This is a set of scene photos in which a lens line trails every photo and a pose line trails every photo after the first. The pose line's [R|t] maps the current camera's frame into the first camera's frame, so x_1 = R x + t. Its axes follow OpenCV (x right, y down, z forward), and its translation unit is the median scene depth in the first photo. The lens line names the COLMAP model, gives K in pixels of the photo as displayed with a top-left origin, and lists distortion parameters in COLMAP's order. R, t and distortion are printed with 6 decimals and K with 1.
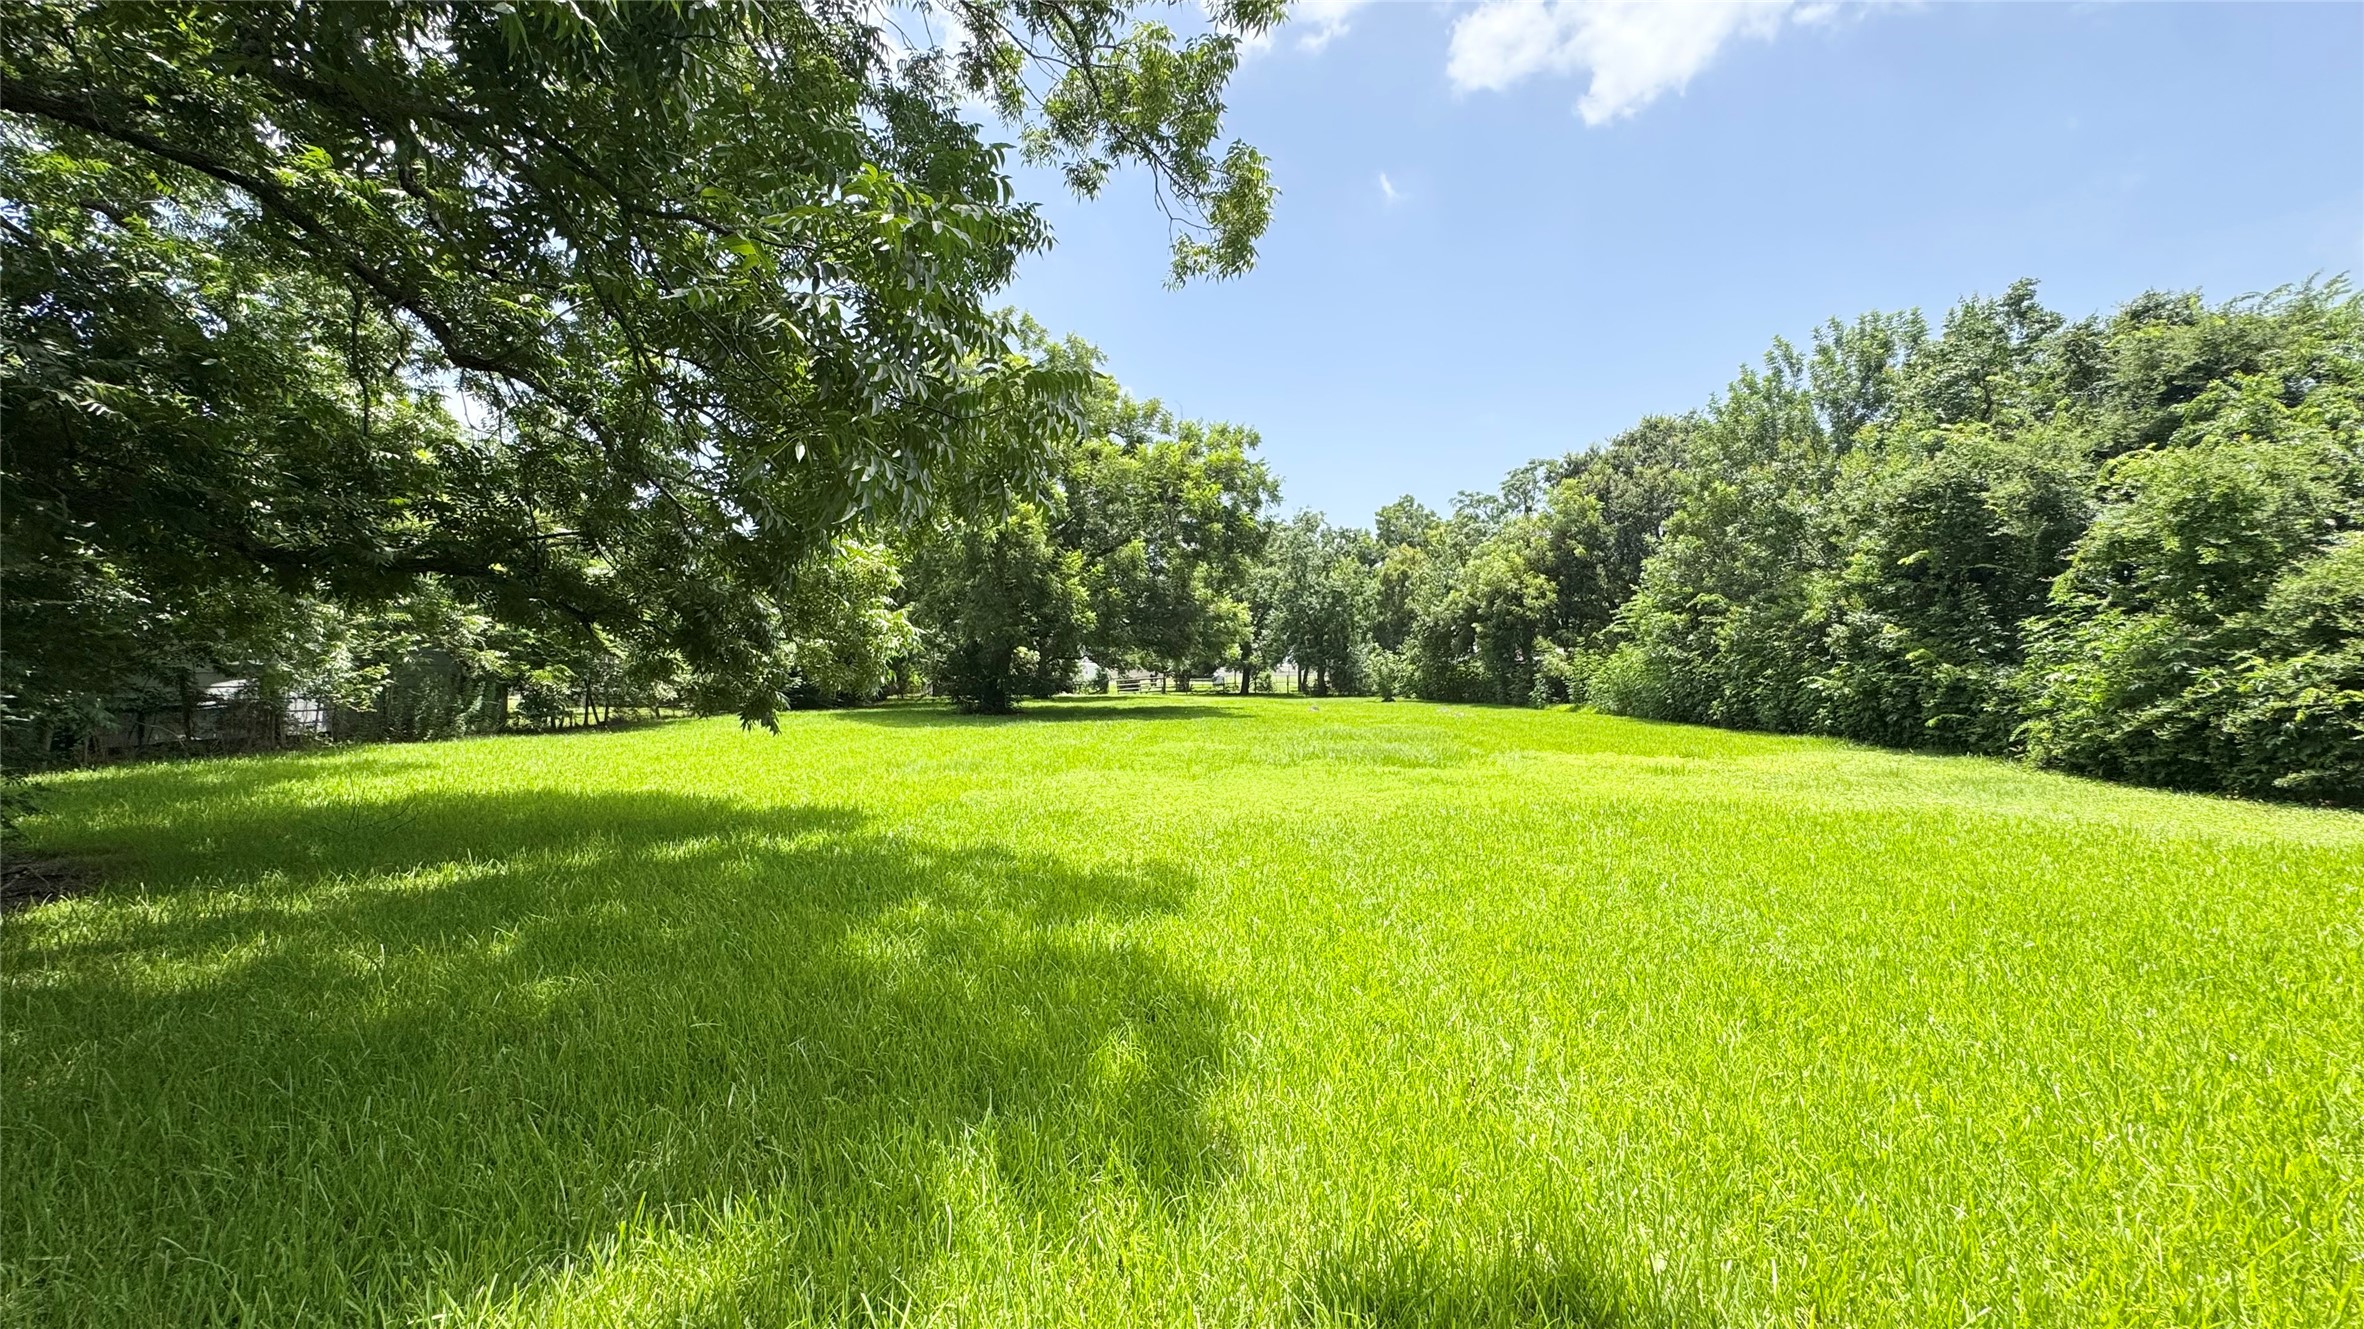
lens RADIAL K [[944.6, 0, 1181.6], [0, 944.6, 663.0], [0, 0, 1]] dist [-0.003199, 0.000285]
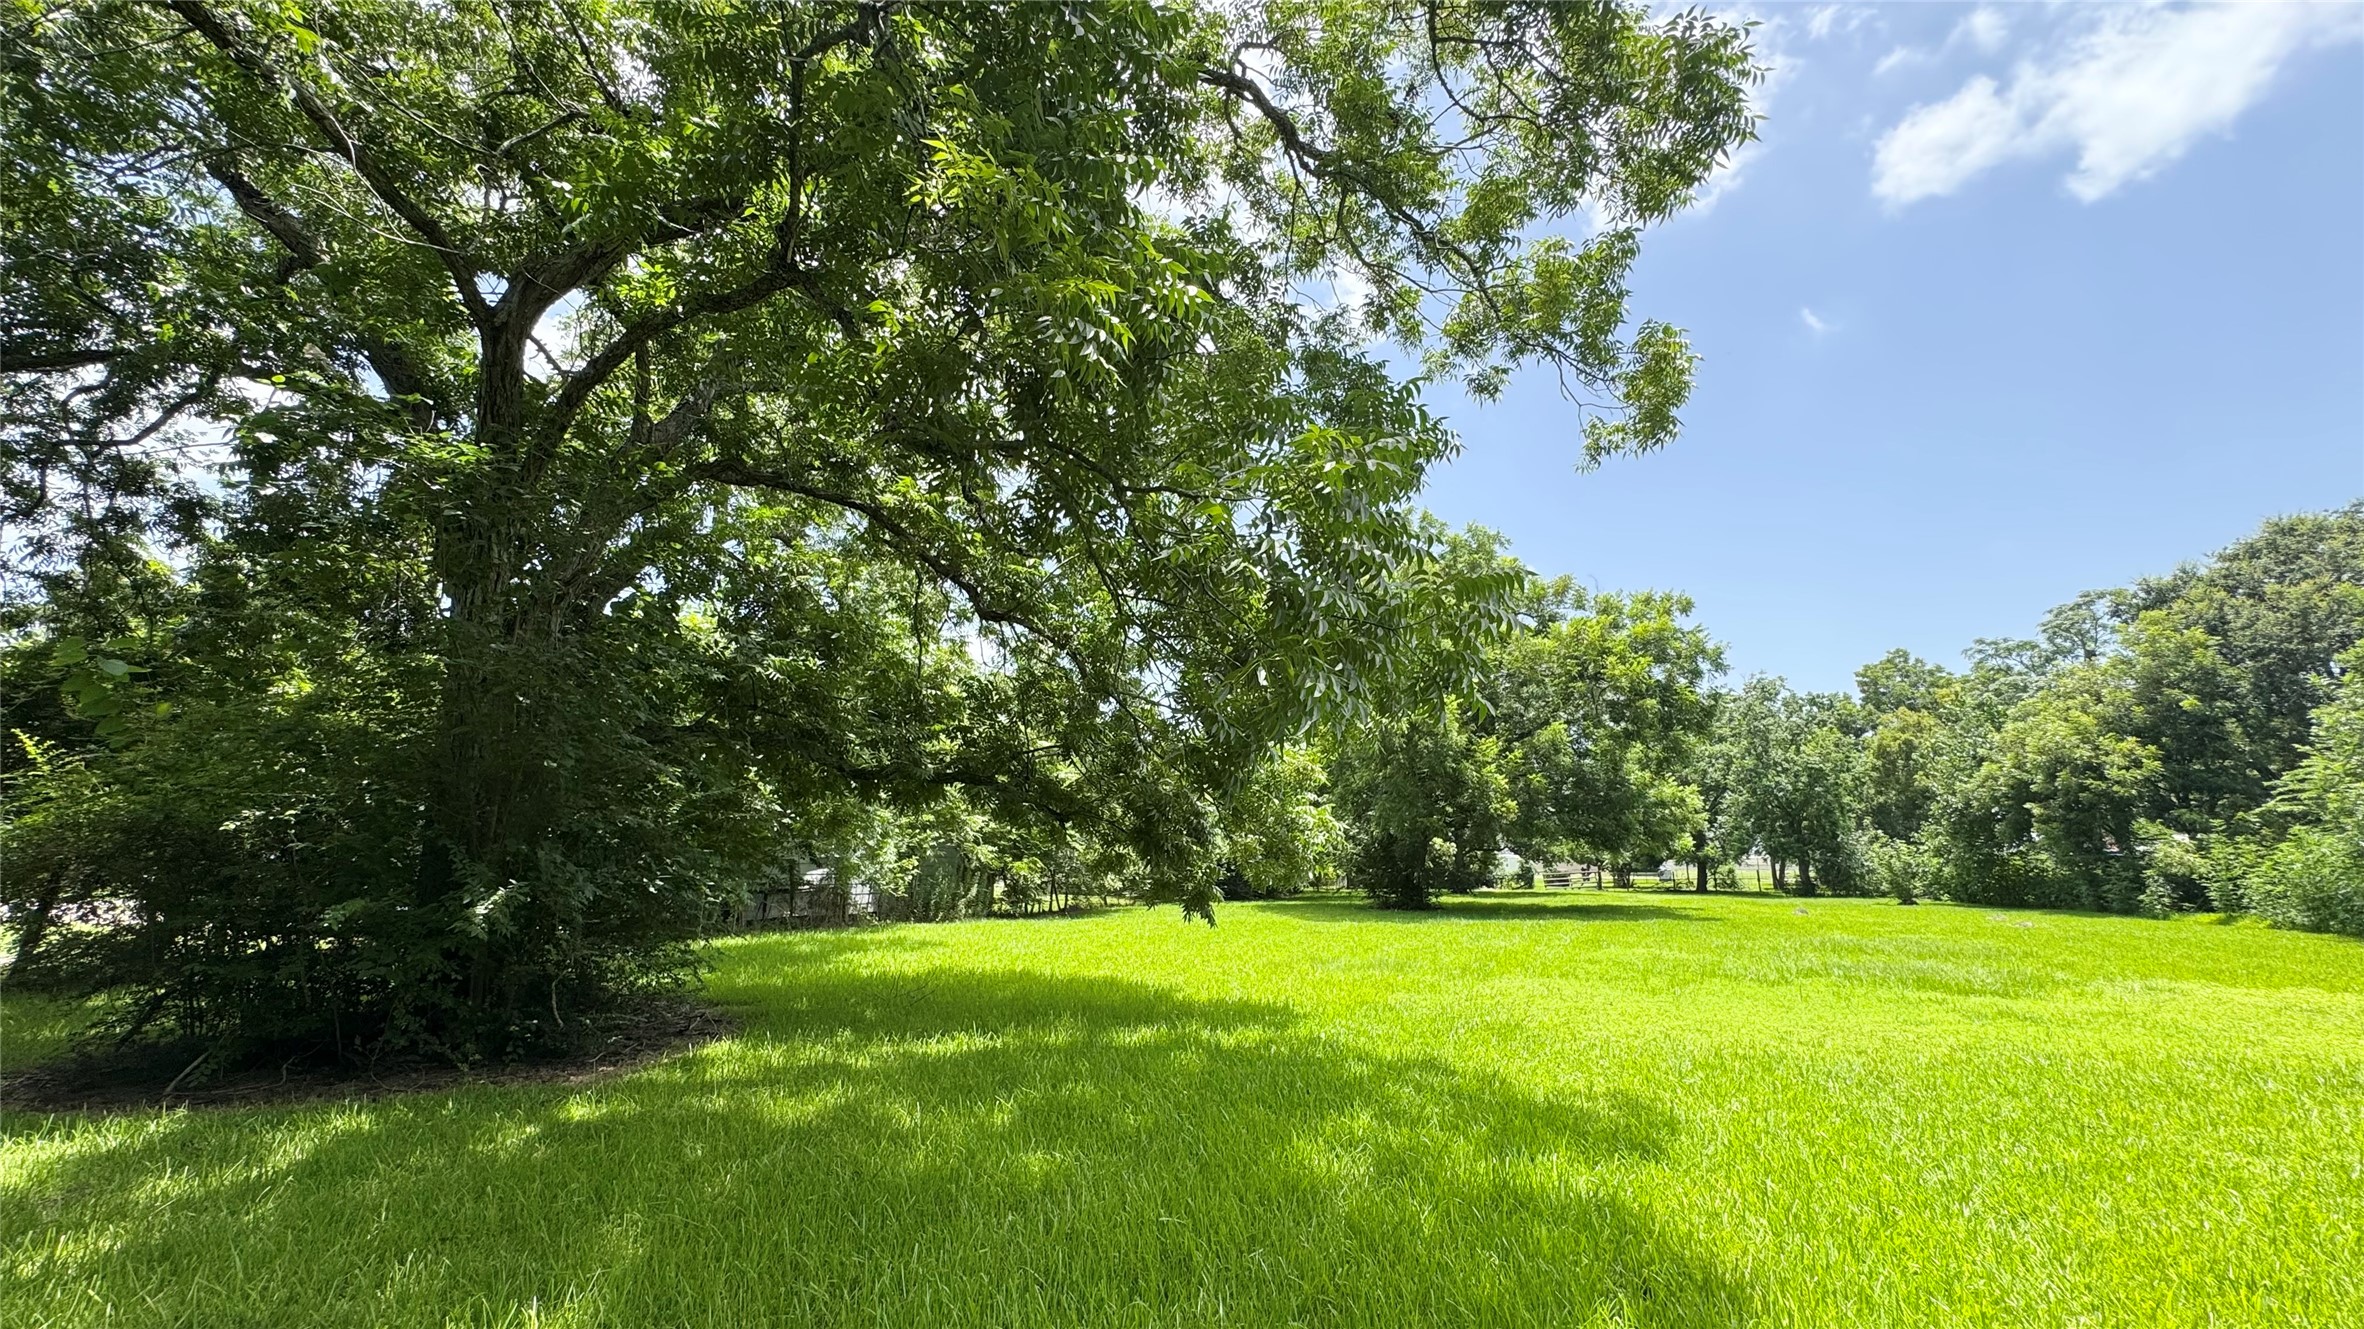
lens RADIAL K [[944.6, 0, 1181.1], [0, 944.6, 664.7], [0, 0, 1]] dist [-0.003199, 0.000285]
pose [[0.910818, -0.080804, -0.404823, -0.003658], [-0.000492, 0.980442, -0.196807, -0.001509], [0.412808, 0.179455, 0.892964, -0.004376]]
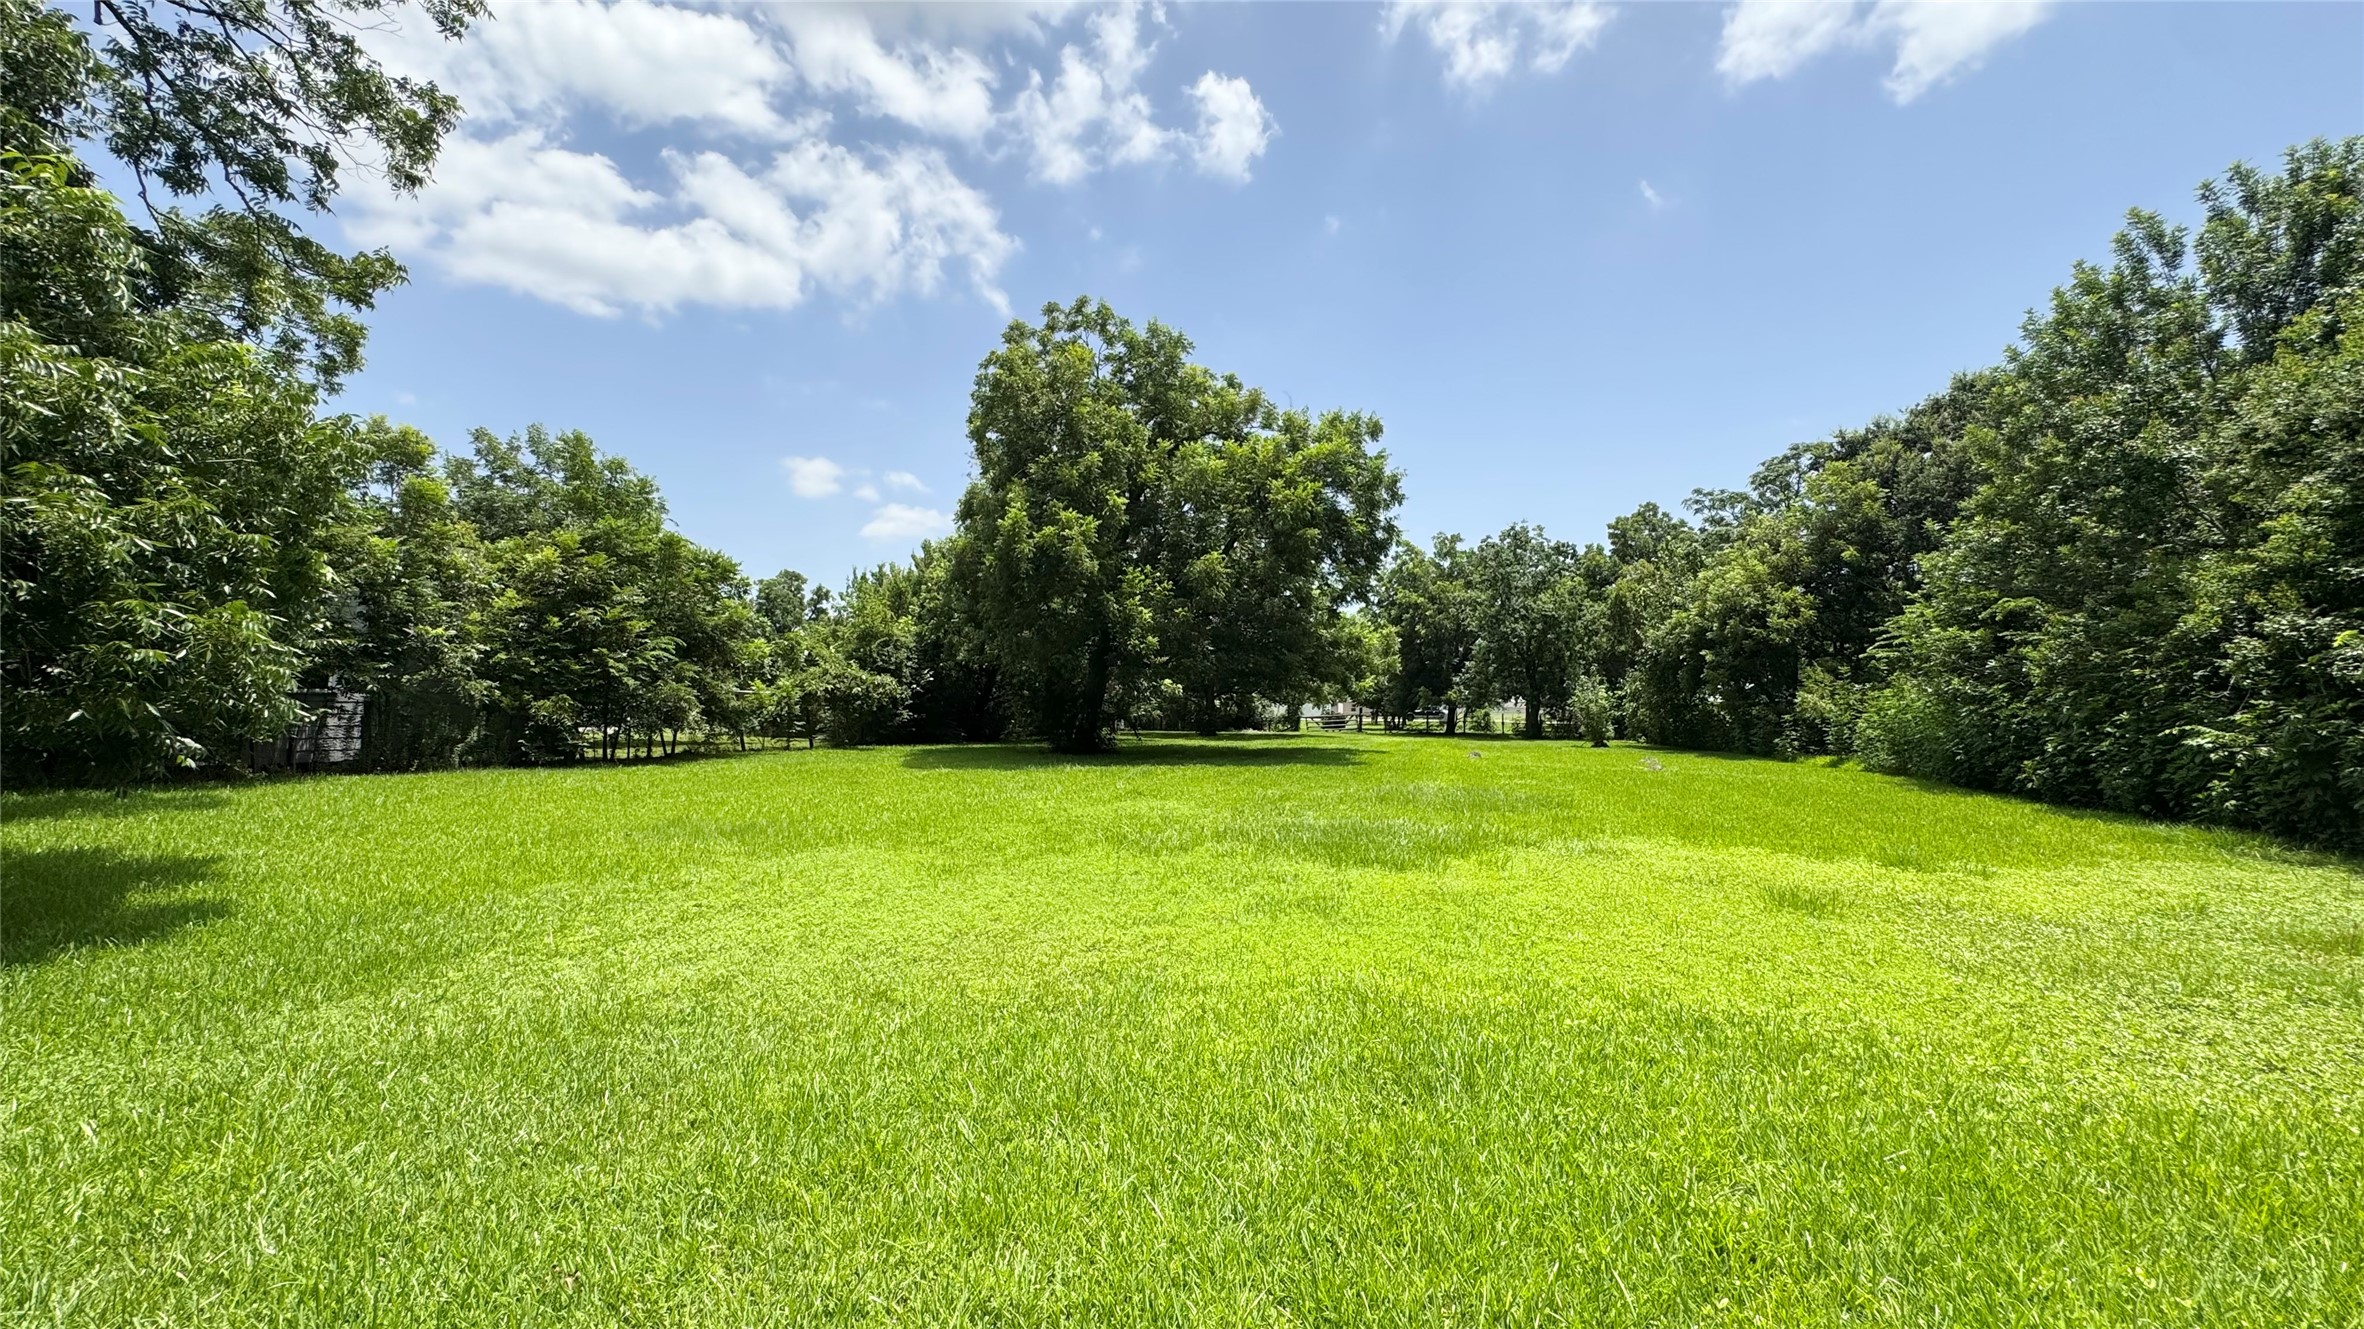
lens RADIAL K [[944.6, 0, 1196.6], [0, 944.6, 625.8], [0, 0, 1]] dist [-0.003199, 0.000285]
pose [[0.966215, -0.013741, -0.257371, 0.169908], [-0.006073, 0.997087, -0.076032, 0.000772], [0.257666, 0.075026, 0.963317, 0.211117]]
